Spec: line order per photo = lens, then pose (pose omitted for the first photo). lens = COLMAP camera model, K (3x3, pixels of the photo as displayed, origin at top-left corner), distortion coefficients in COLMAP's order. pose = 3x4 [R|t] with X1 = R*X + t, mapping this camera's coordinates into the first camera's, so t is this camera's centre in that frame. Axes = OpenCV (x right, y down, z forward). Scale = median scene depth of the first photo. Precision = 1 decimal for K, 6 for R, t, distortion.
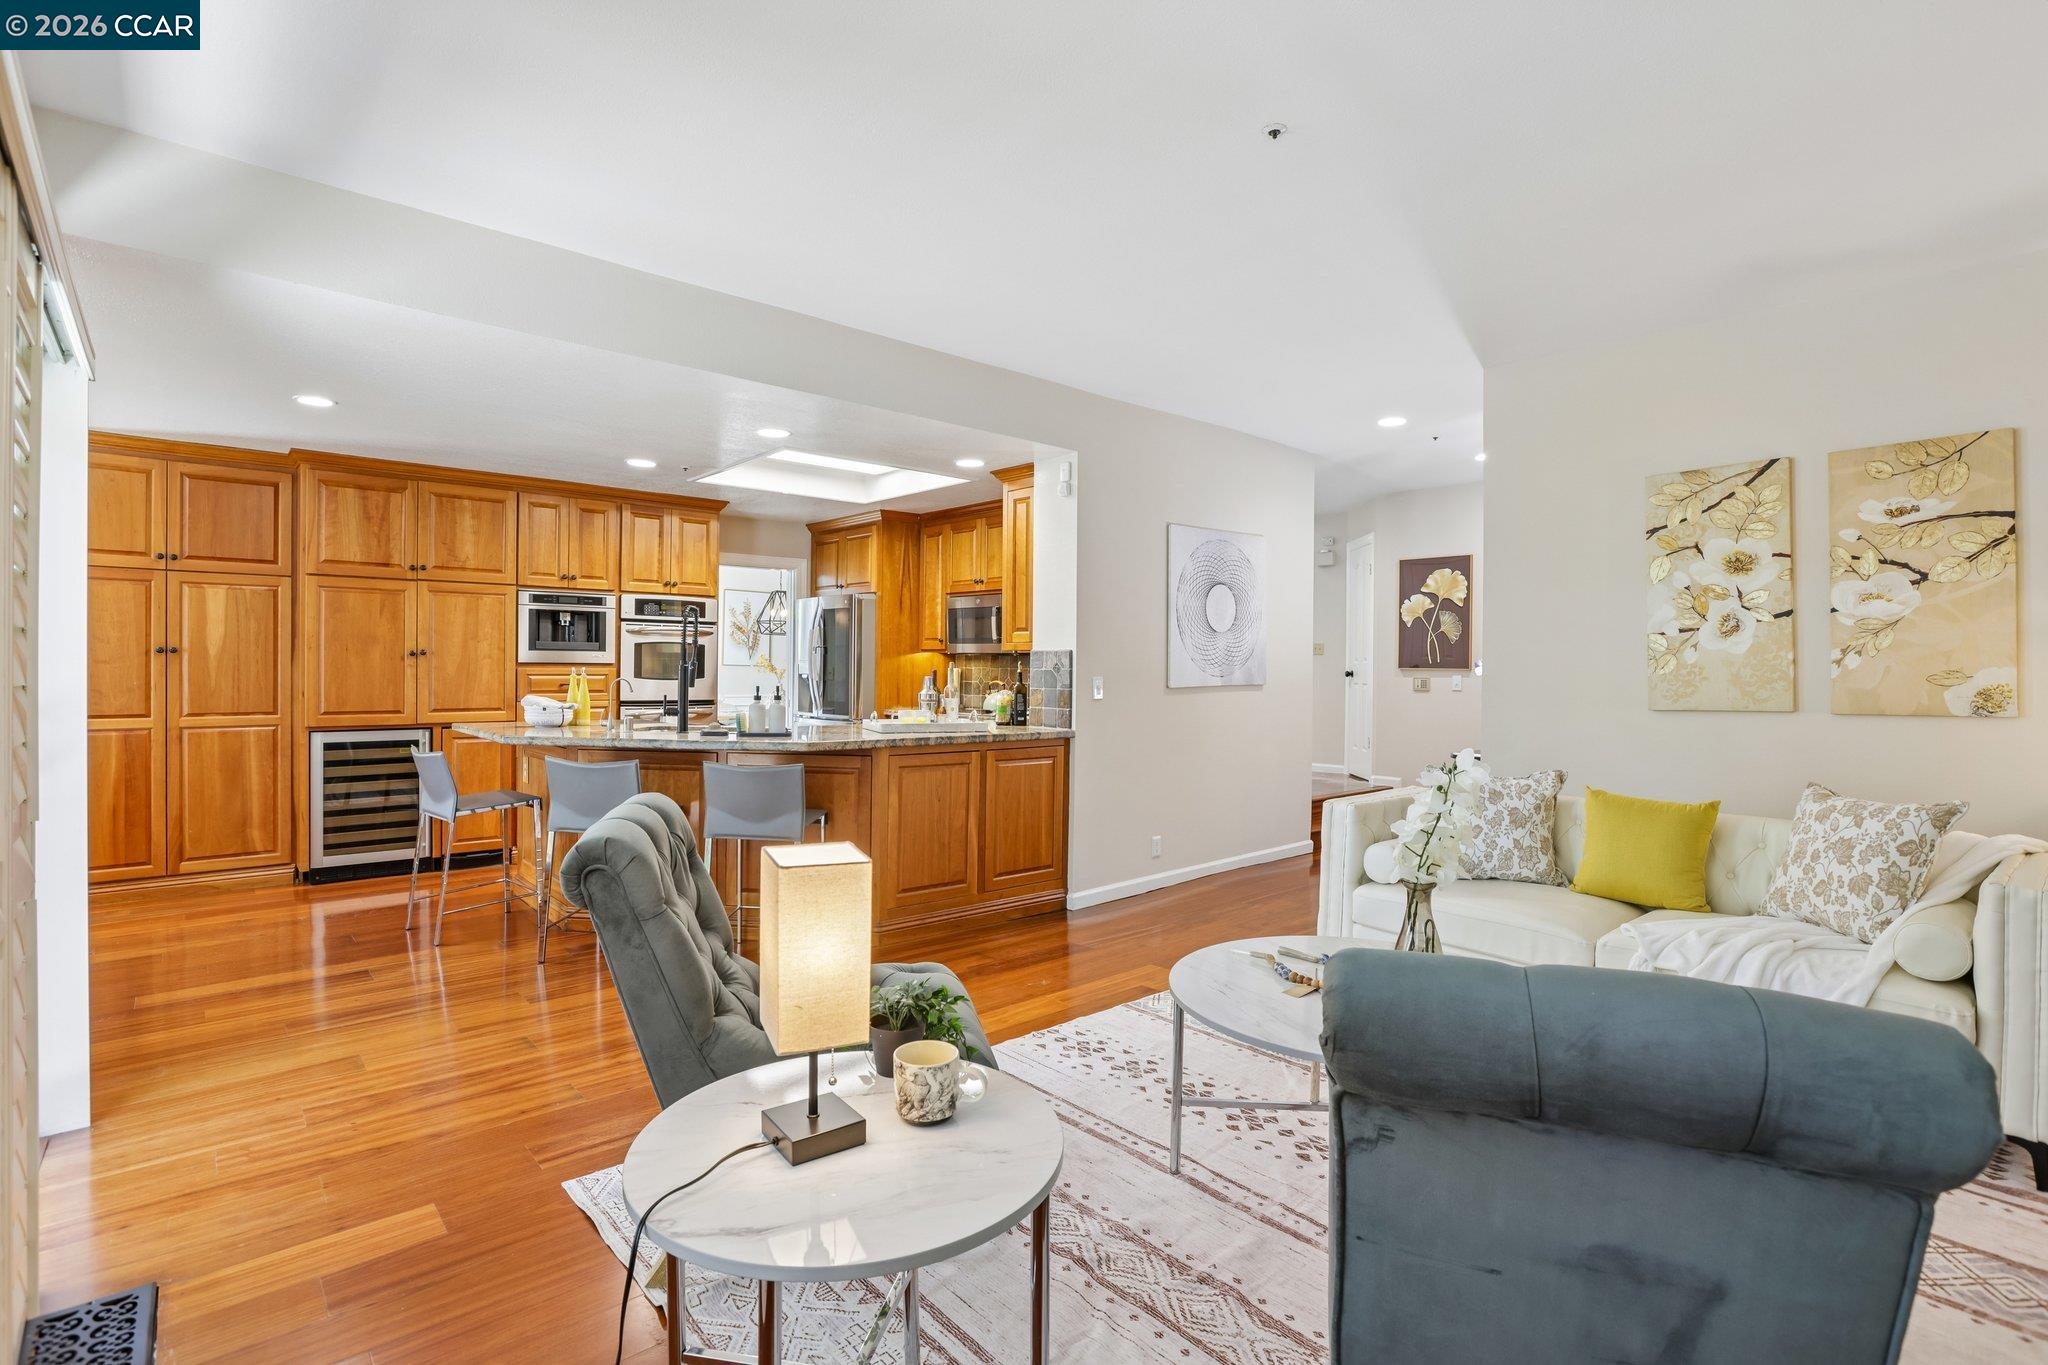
lens RADIAL K [[1005.1, 0, 1024.0], [0, 1005.1, 682.5], [0, 0, 1]] dist [-0.054319, 0.028974]
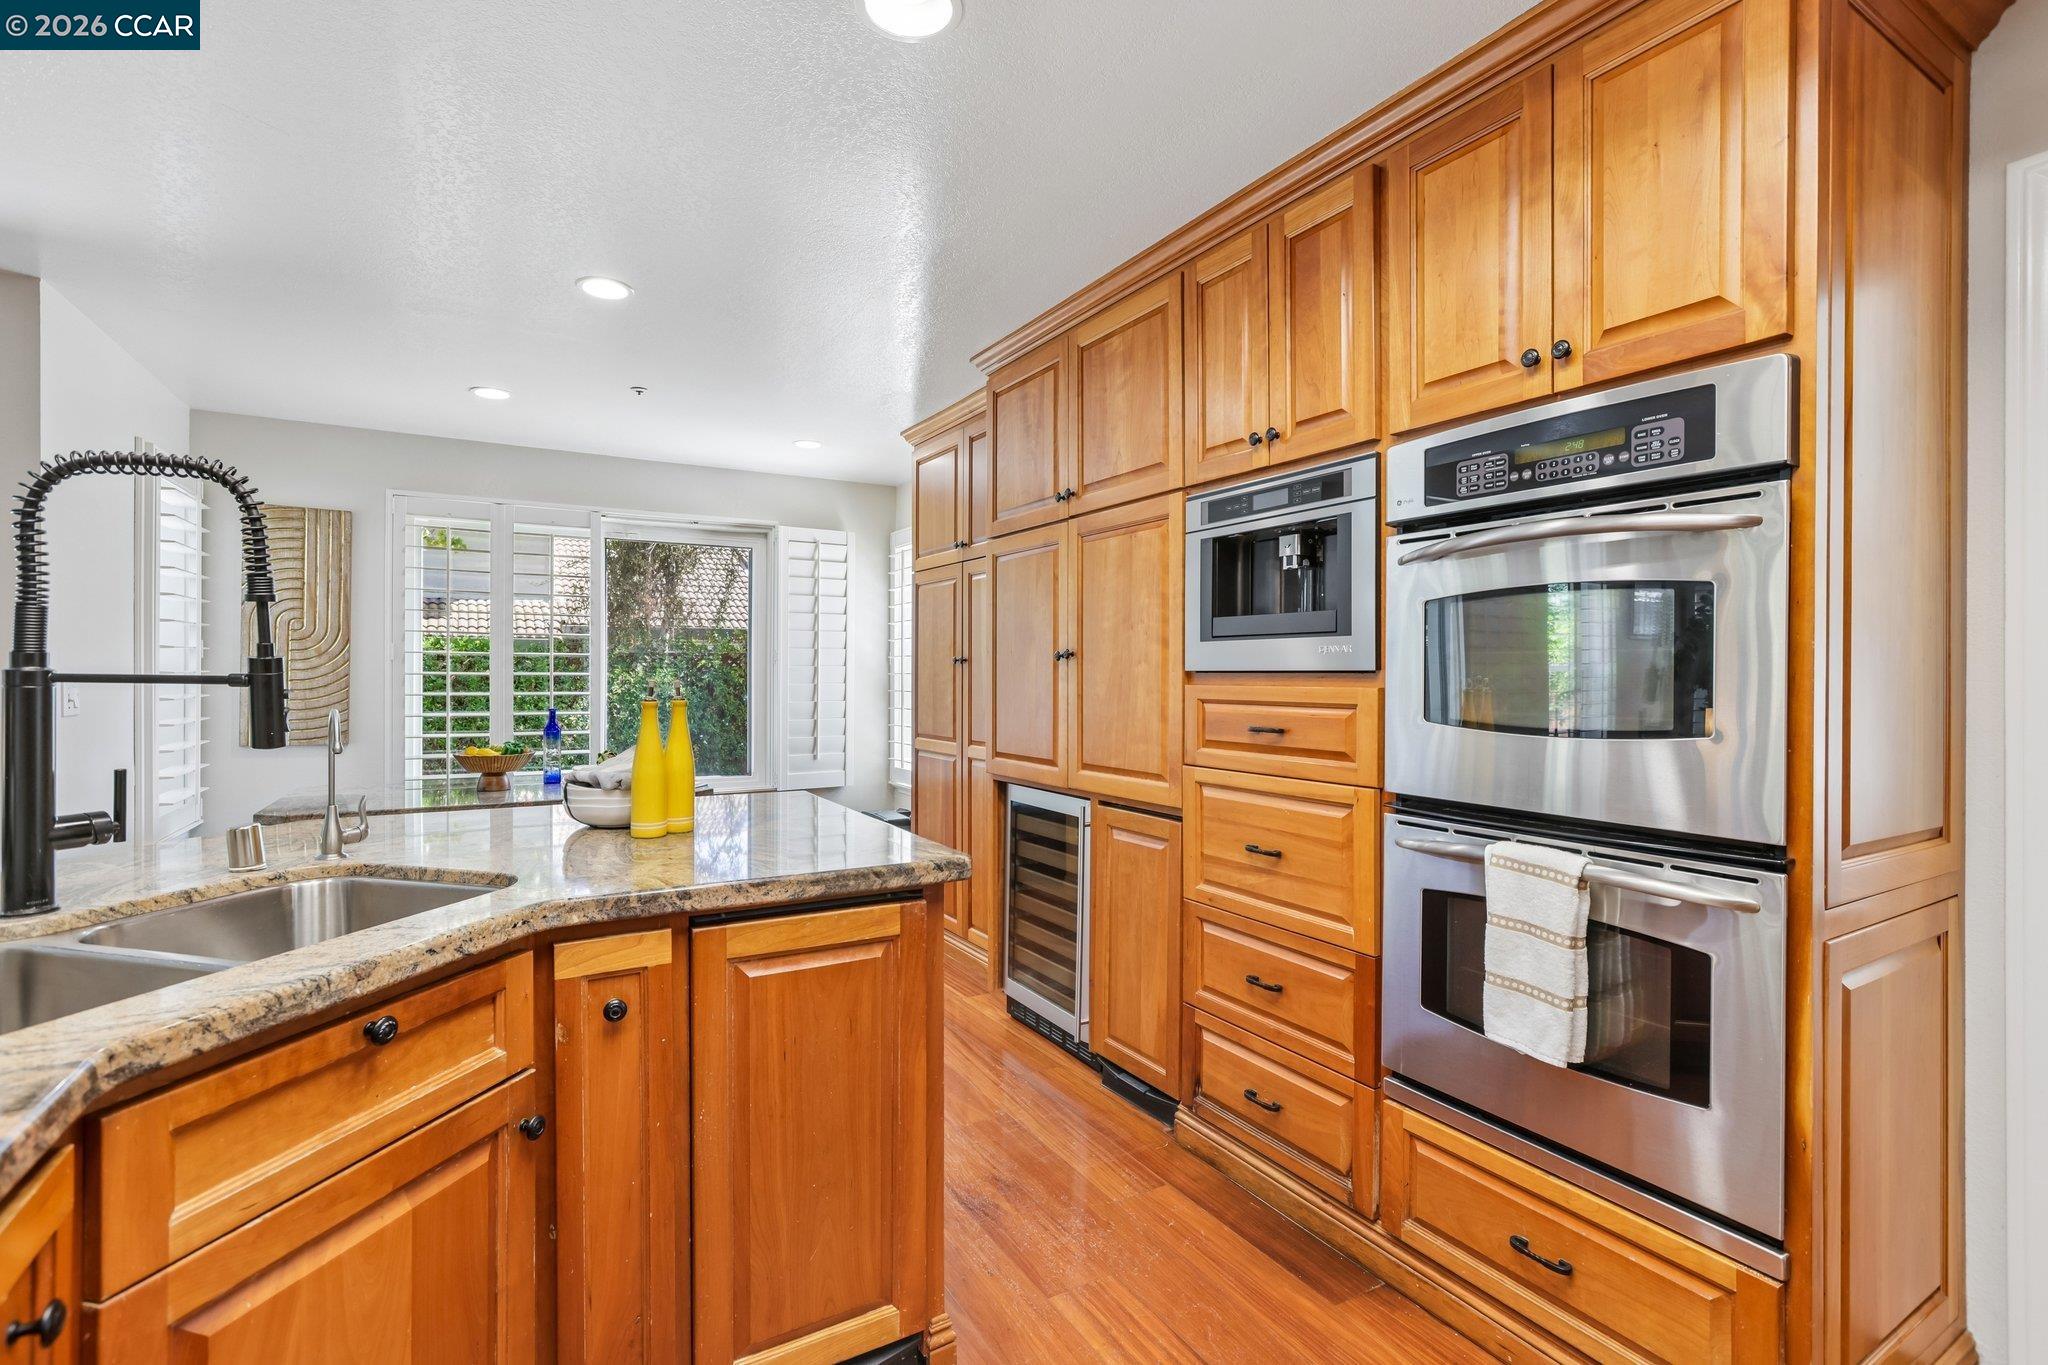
lens RADIAL K [[922.1, 0, 1025.0], [0, 922.1, 677.3], [0, 0, 1]] dist [0.022229, 0.000721]
pose [[-0.178761, 0.000909, -0.983892, -0.190374], [-0.014201, 0.999893, 0.003504, -0.031797], [0.983790, 0.014599, -0.178729, 1.761626]]
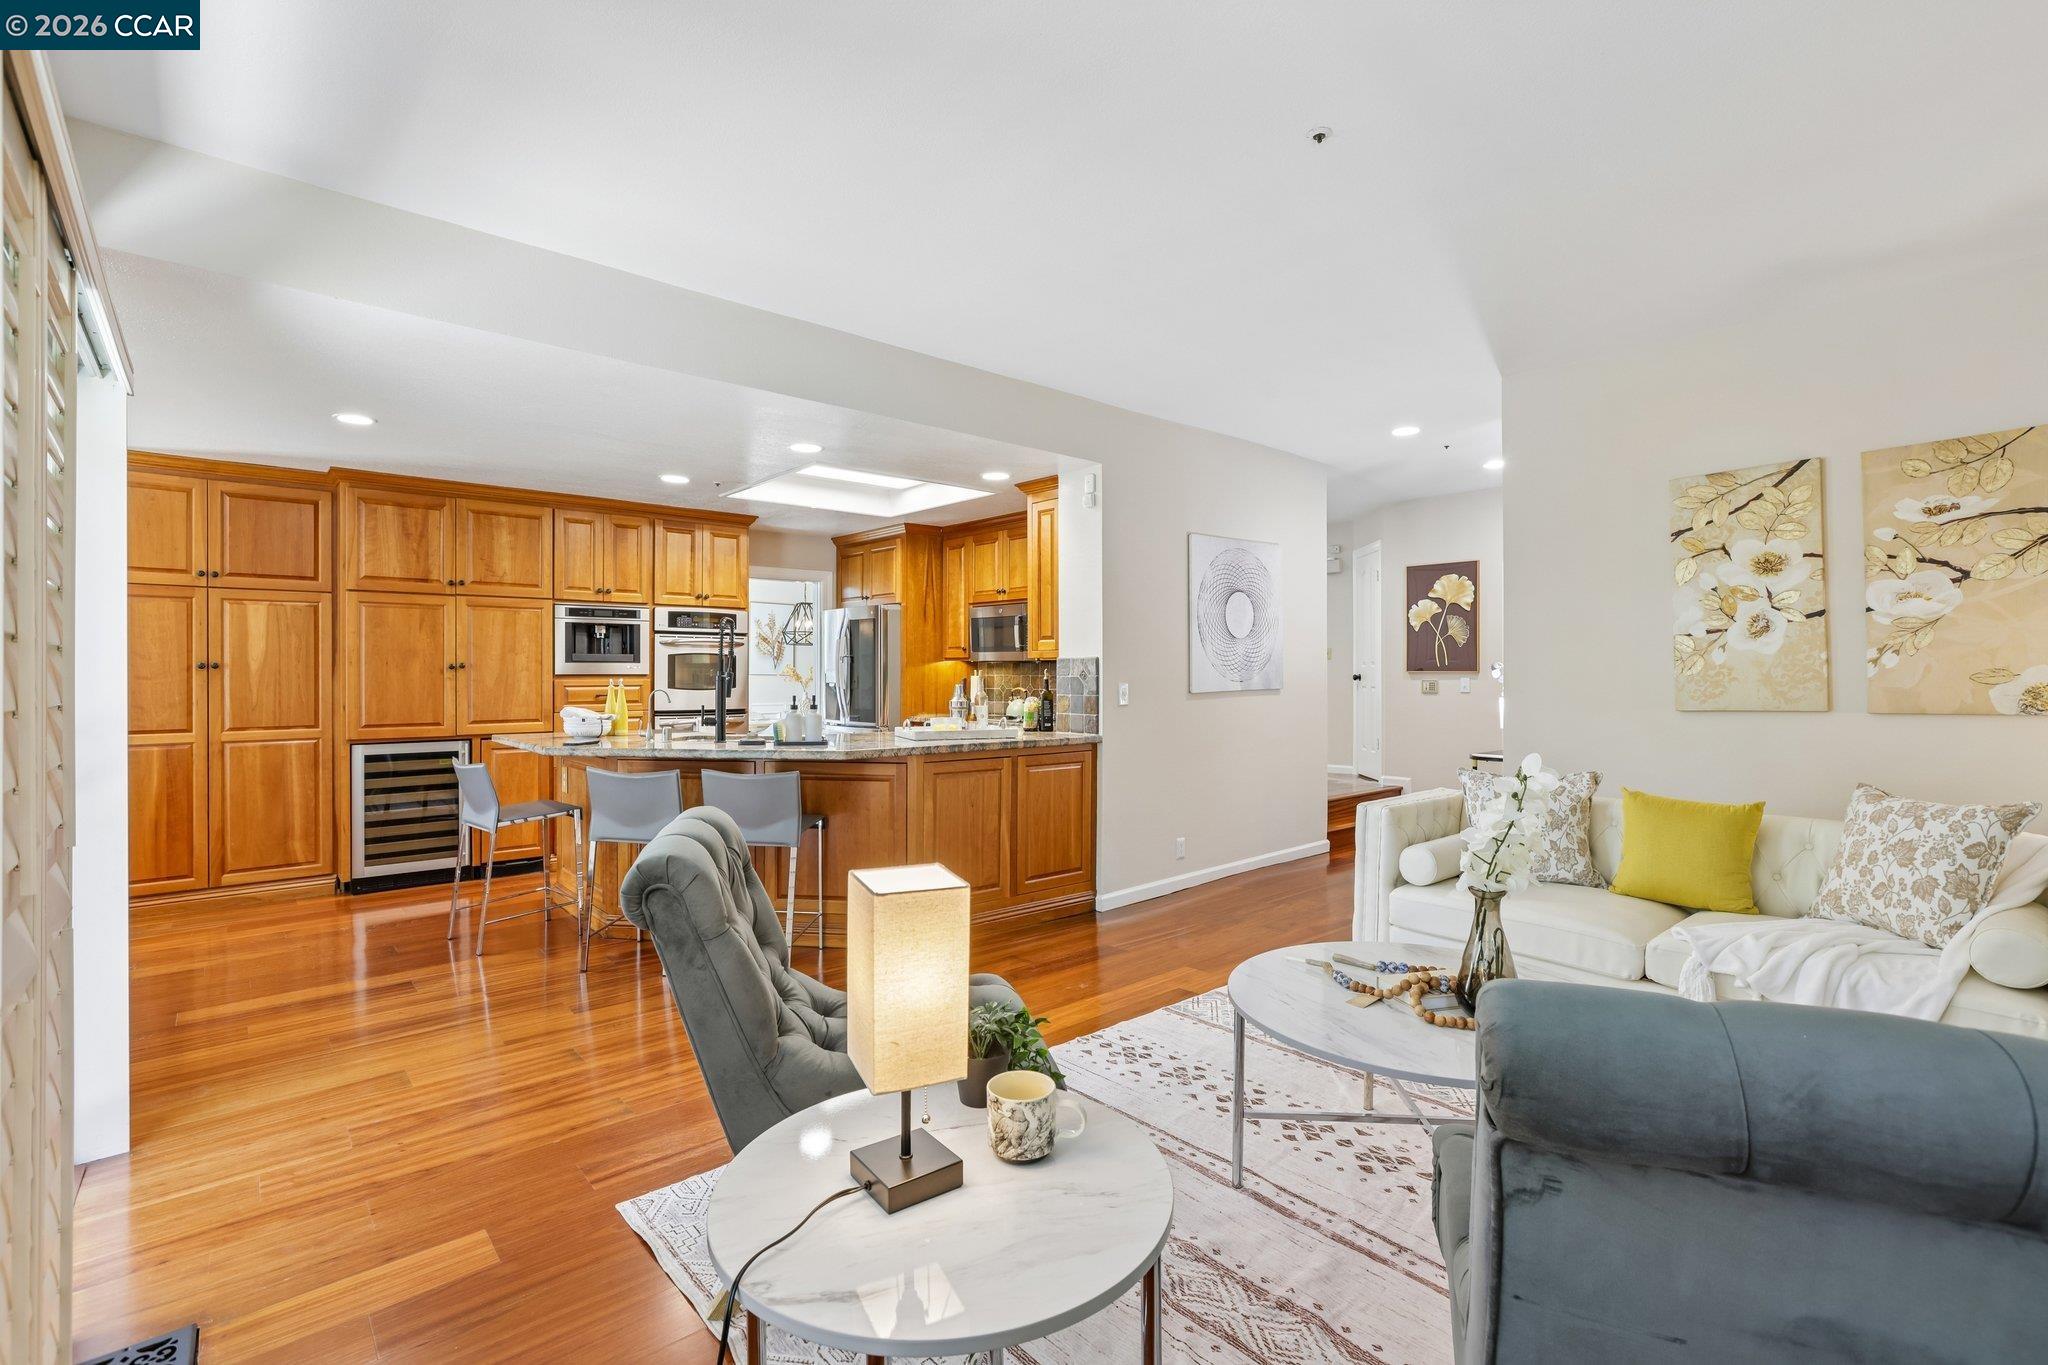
lens RADIAL K [[958.3, 0, 1026.6], [0, 958.3, 681.8], [0, 0, 1]] dist [-0.037576, 0.026522]
pose [[0.999939, -0.009976, -0.004644, -0.030773], [0.009944, 0.999928, -0.006690, -0.002107], [0.004710, 0.006643, 0.999967, 0.033834]]
